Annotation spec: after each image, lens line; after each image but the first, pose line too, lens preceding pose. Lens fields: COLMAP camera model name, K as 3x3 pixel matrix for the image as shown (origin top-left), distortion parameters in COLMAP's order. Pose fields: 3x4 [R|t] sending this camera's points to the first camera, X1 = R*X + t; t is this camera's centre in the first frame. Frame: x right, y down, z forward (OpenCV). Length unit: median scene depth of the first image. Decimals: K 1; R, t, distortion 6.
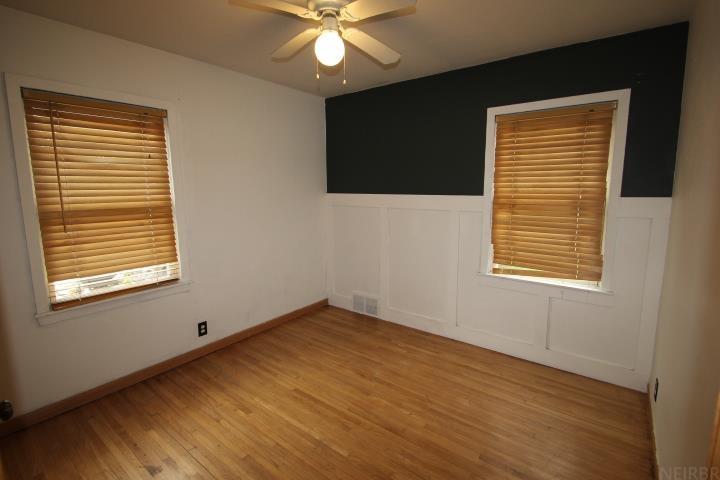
lens RADIAL K [[332.0, 0, 363.6], [0, 332.0, 236.8], [0, 0, 1]] dist [-0.008620, -0.006471]
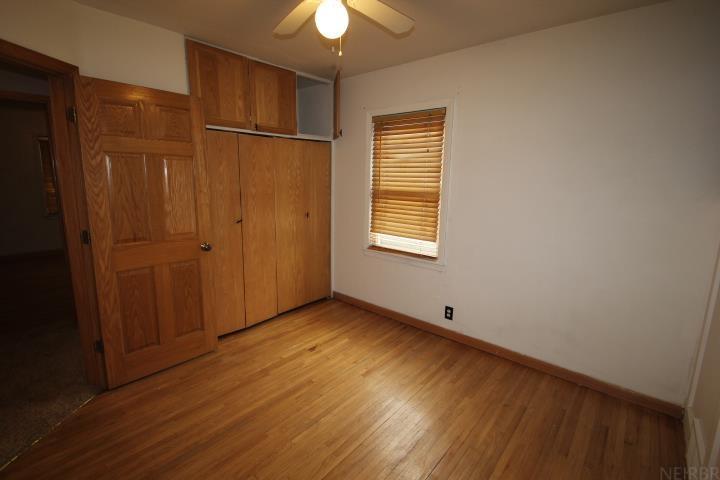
lens RADIAL K [[332.0, 0, 364.1], [0, 332.0, 237.0], [0, 0, 1]] dist [-0.008620, -0.006471]
pose [[-0.072378, 0.174200, -0.982047, 0.622568], [-0.166965, 0.968618, 0.184123, -0.122675], [0.983303, 0.177294, -0.041022, 0.883795]]
